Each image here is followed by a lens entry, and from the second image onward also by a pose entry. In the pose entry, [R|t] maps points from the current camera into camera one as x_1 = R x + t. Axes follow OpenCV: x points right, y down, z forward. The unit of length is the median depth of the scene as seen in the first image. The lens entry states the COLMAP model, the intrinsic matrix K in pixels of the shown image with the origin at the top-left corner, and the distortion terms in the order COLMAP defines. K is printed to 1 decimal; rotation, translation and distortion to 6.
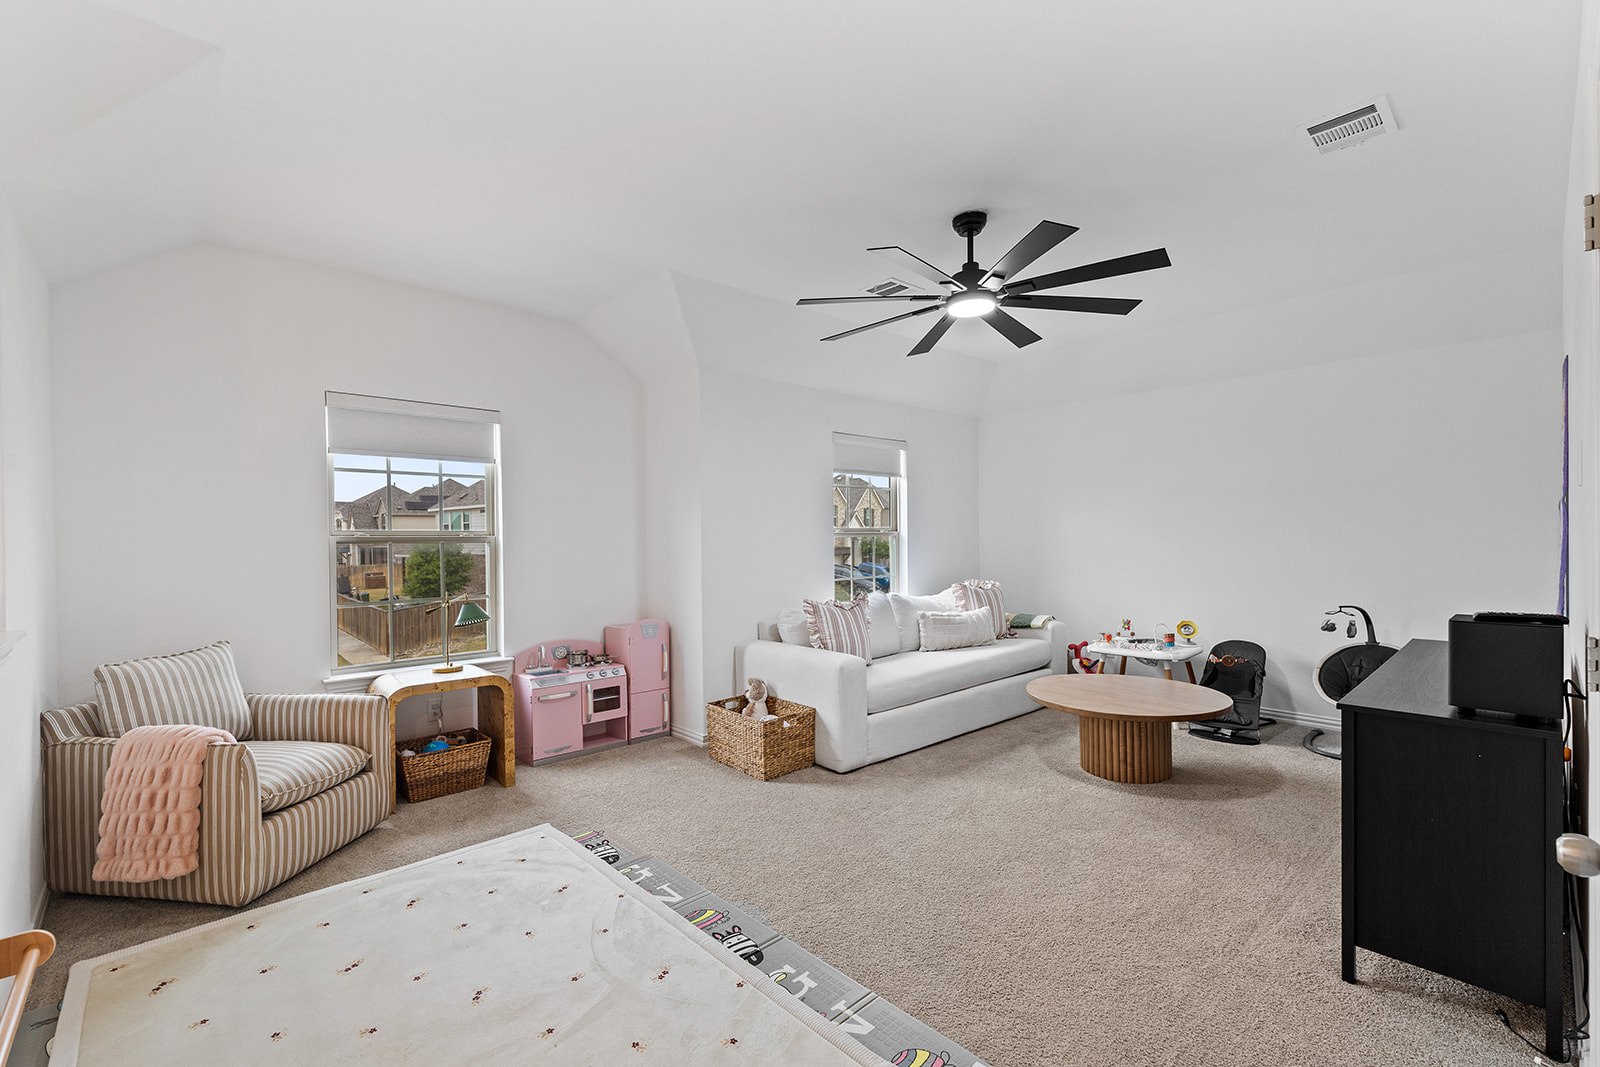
lens RADIAL K [[693.5, 0, 784.2], [0, 693.5, 538.4], [0, 0, 1]] dist [-0.000107, 0.000264]
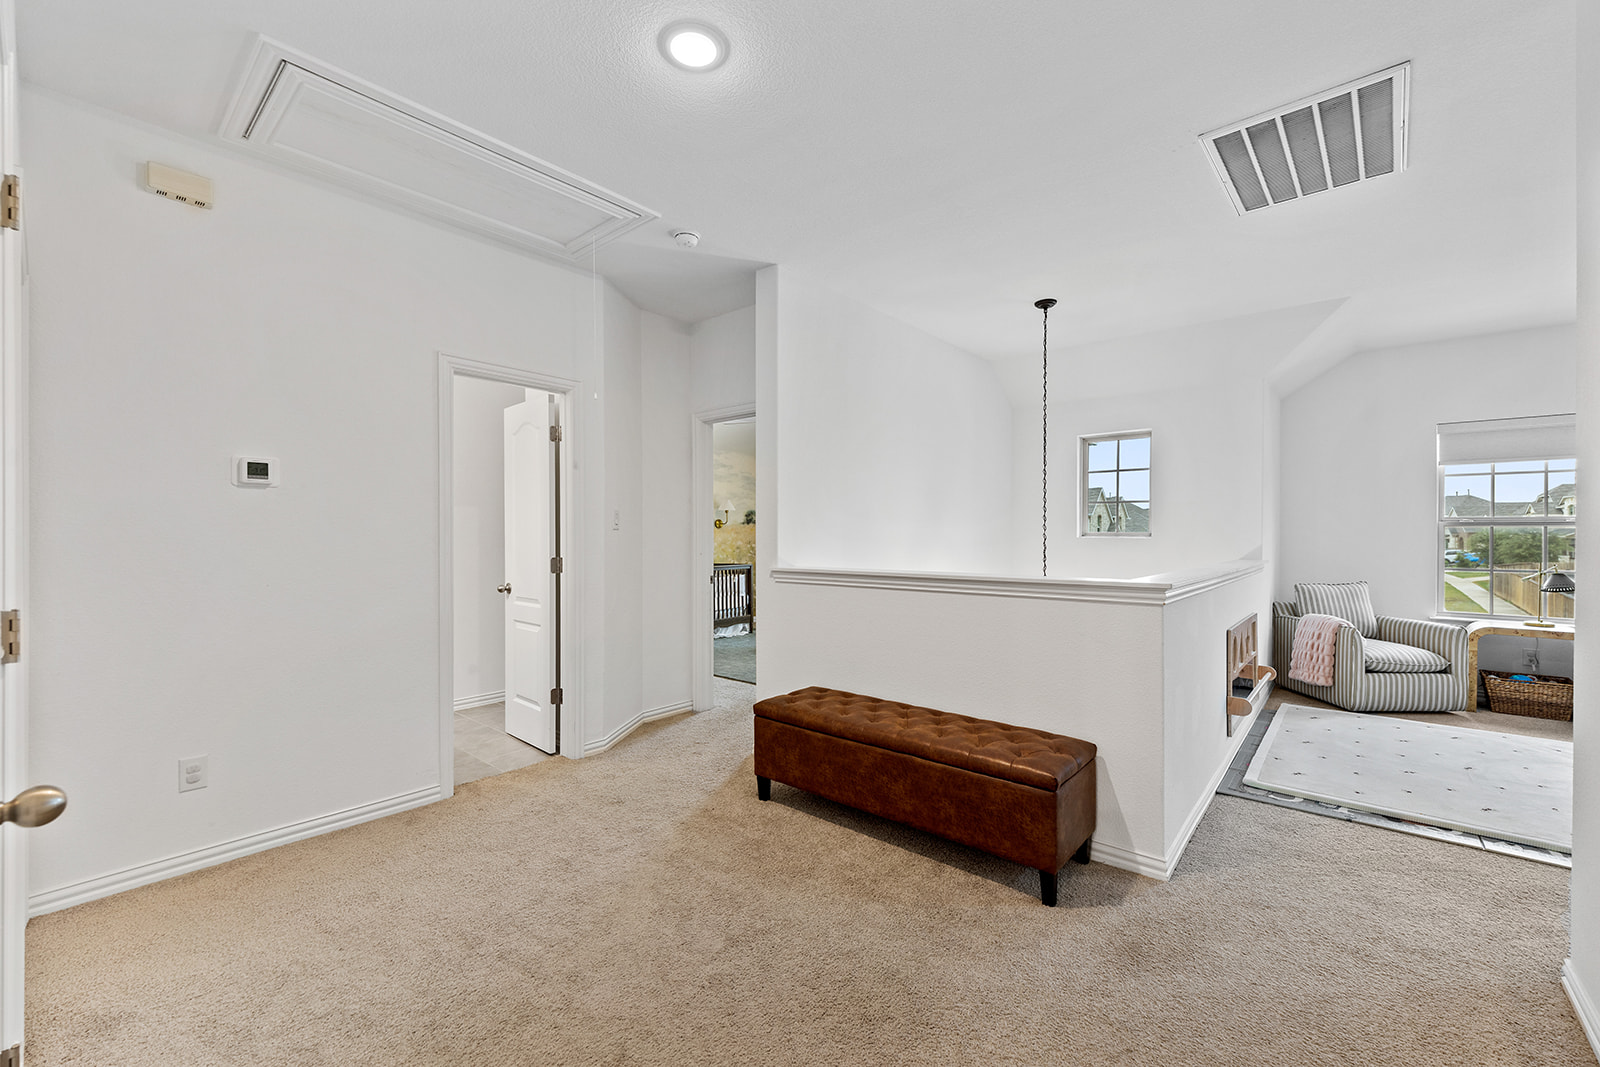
lens RADIAL K [[693.5, 0, 784.1], [0, 693.5, 535.1], [0, 0, 1]] dist [-0.000107, 0.000264]
pose [[0.081380, 0.009261, -0.996640, 0.949437], [-0.008955, 0.999923, 0.008560, 0.035557], [0.996643, 0.008228, 0.081457, -0.694621]]
